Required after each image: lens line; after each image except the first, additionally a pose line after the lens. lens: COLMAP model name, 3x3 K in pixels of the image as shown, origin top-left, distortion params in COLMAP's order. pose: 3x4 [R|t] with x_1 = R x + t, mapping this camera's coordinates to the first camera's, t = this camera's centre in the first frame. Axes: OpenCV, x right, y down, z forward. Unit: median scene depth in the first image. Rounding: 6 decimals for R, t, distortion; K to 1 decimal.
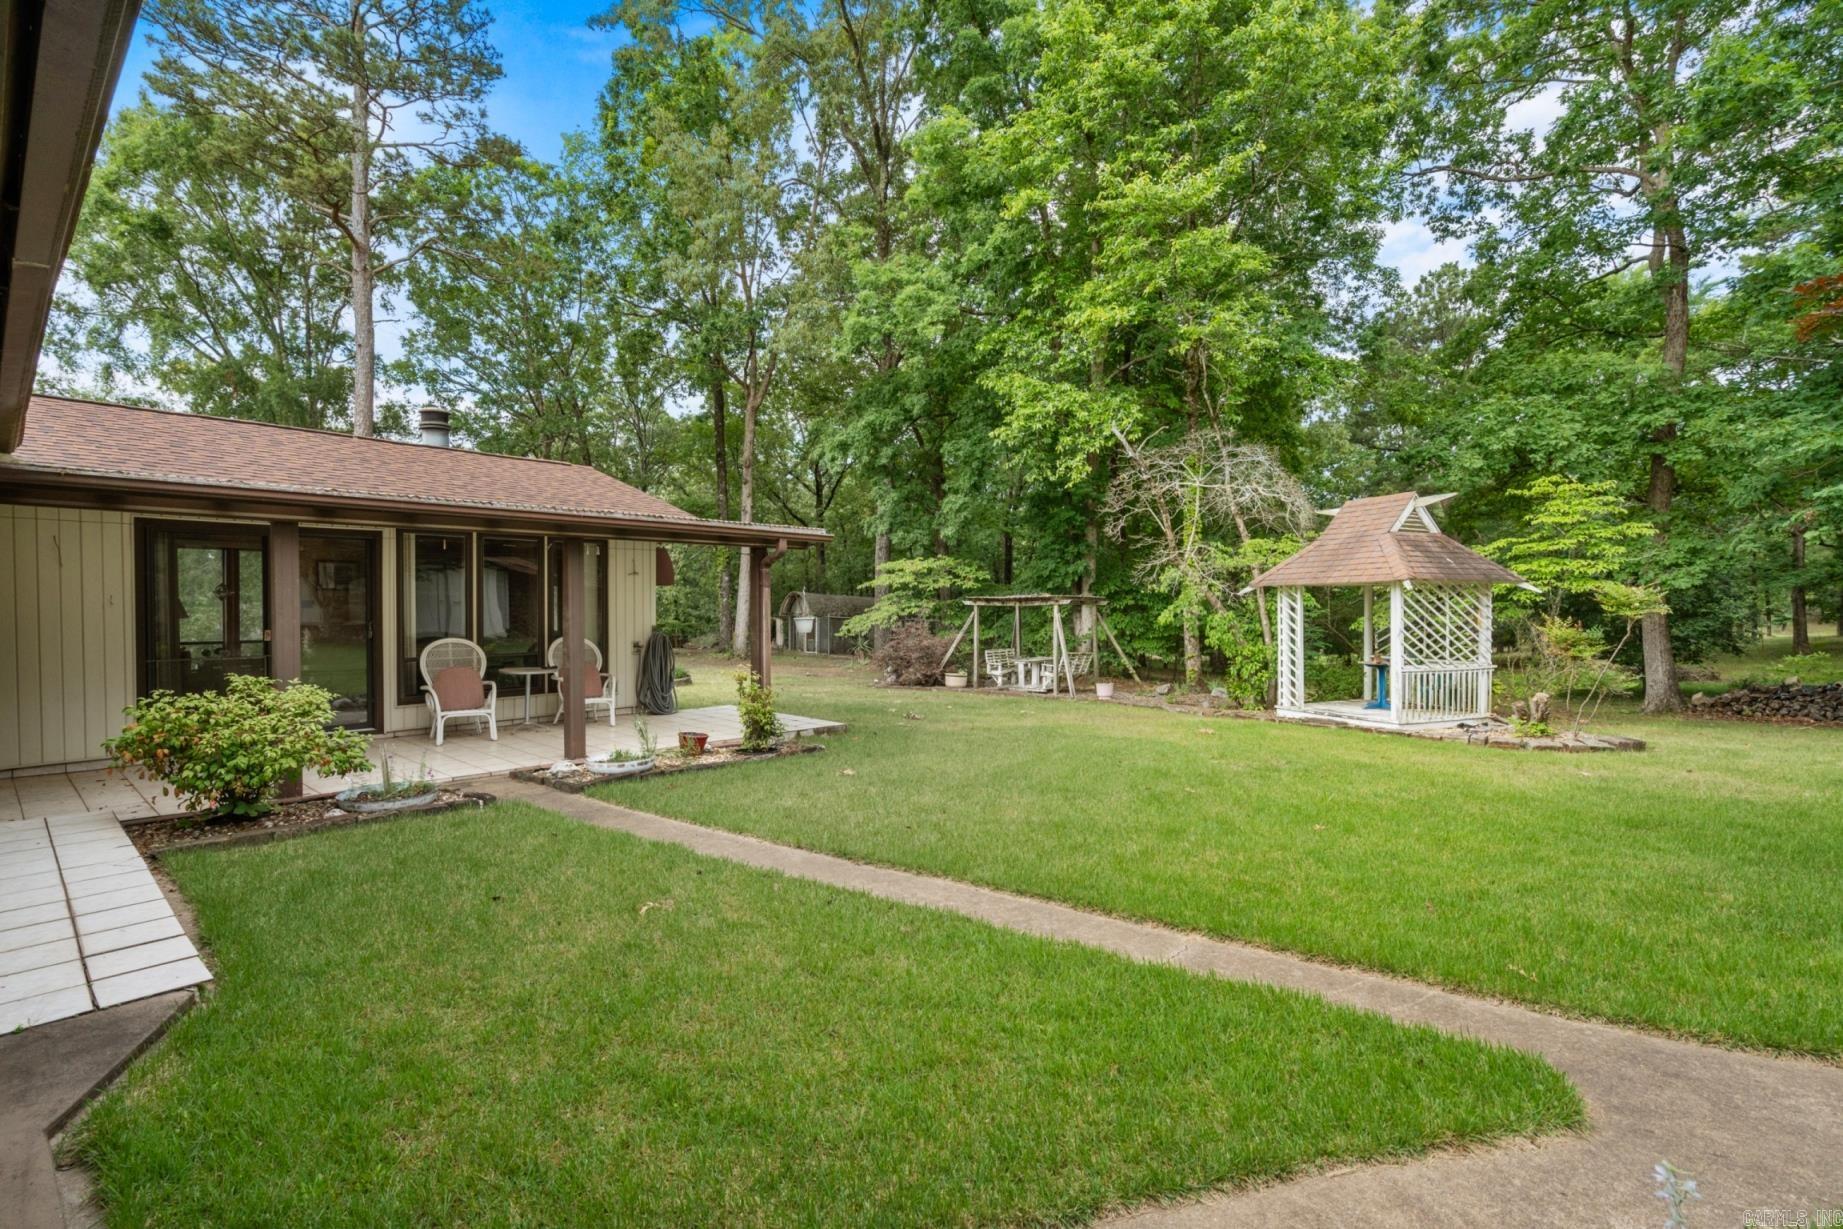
lens RADIAL K [[888.1, 0, 921.5], [0, 888.1, 617.3], [0, 0, 1]] dist [-0.010224, 0.005806]
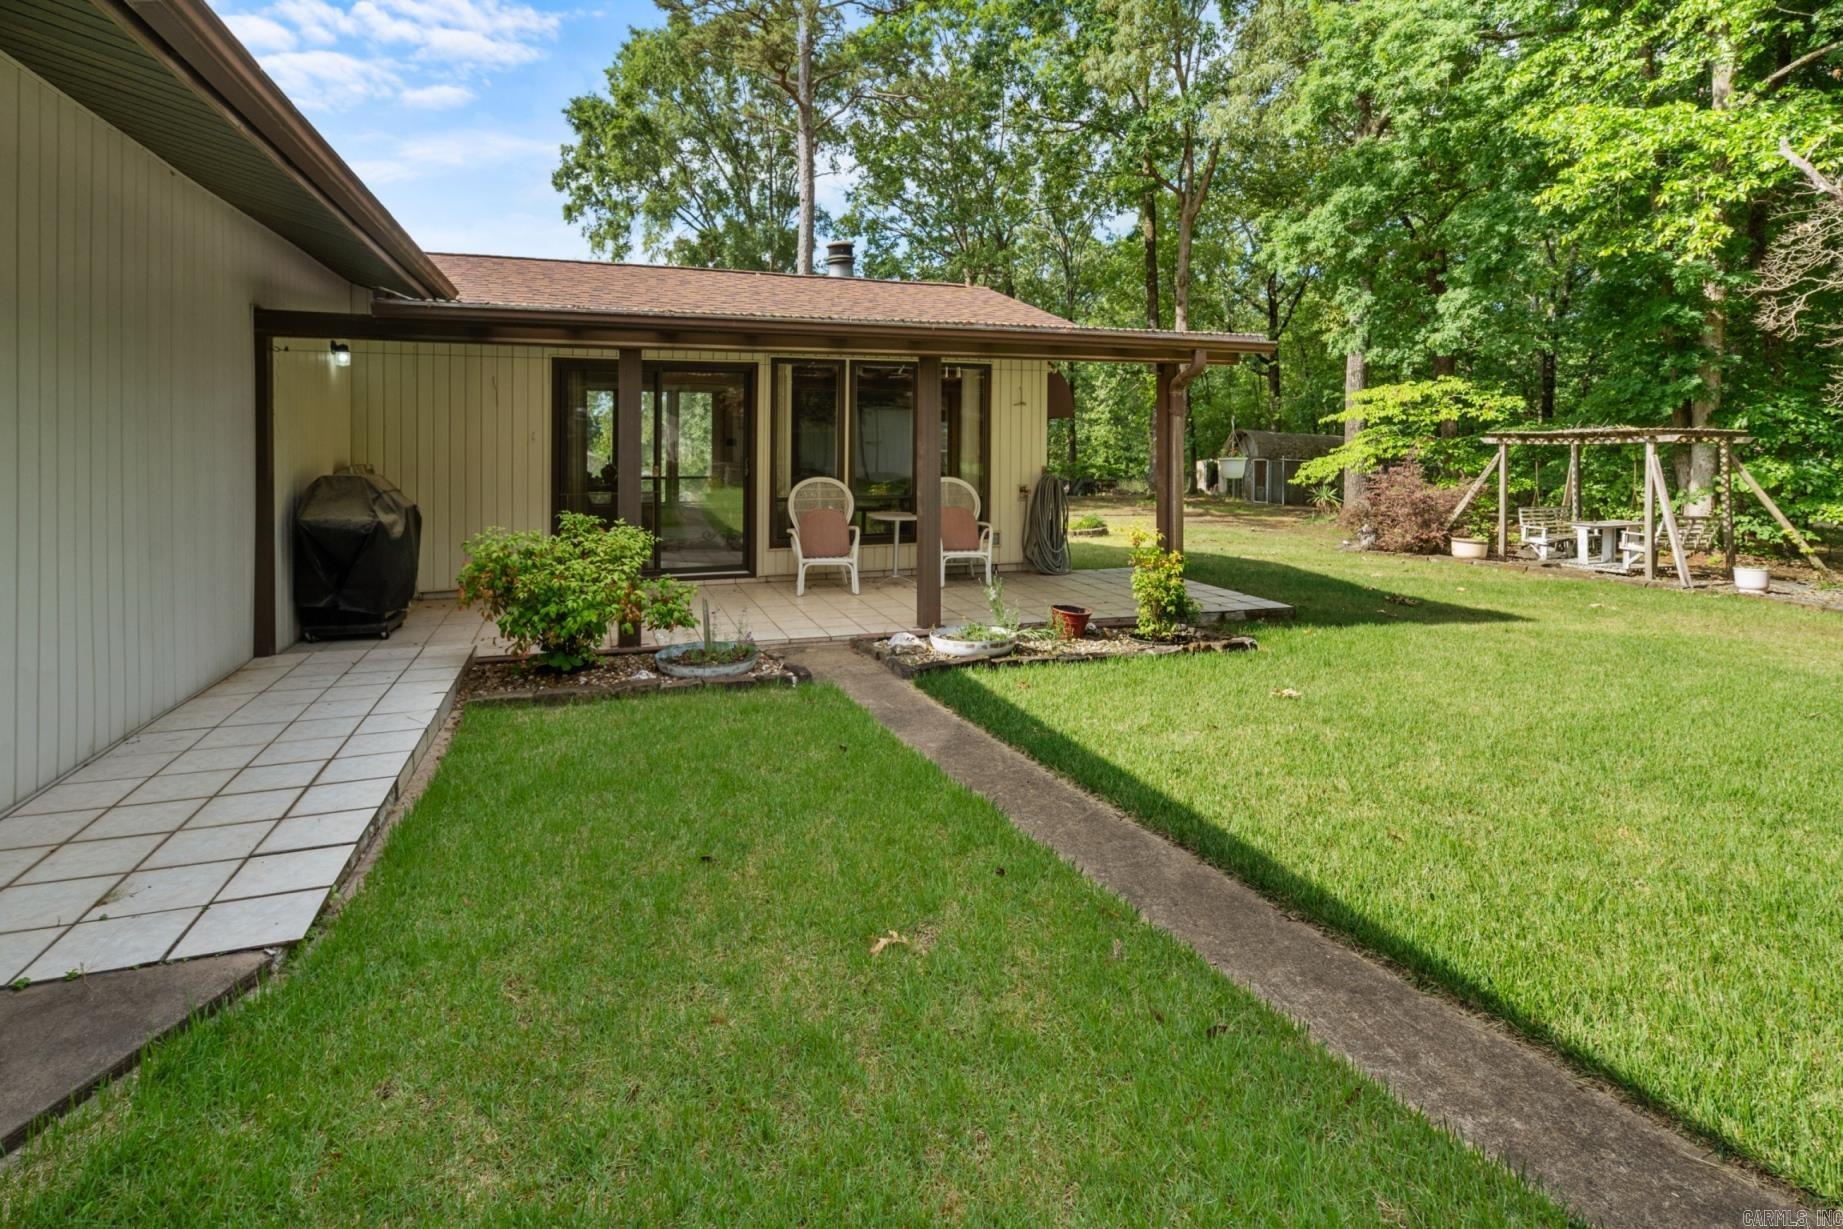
lens RADIAL K [[888.1, 0, 890.4], [0, 888.1, 462.3], [0, 0, 1]] dist [-0.010224, 0.005806]
pose [[0.863224, 0.008356, -0.504752, -0.004080], [-0.007399, 0.999965, 0.003901, 0.002169], [0.504767, 0.000367, 0.863256, 0.144225]]
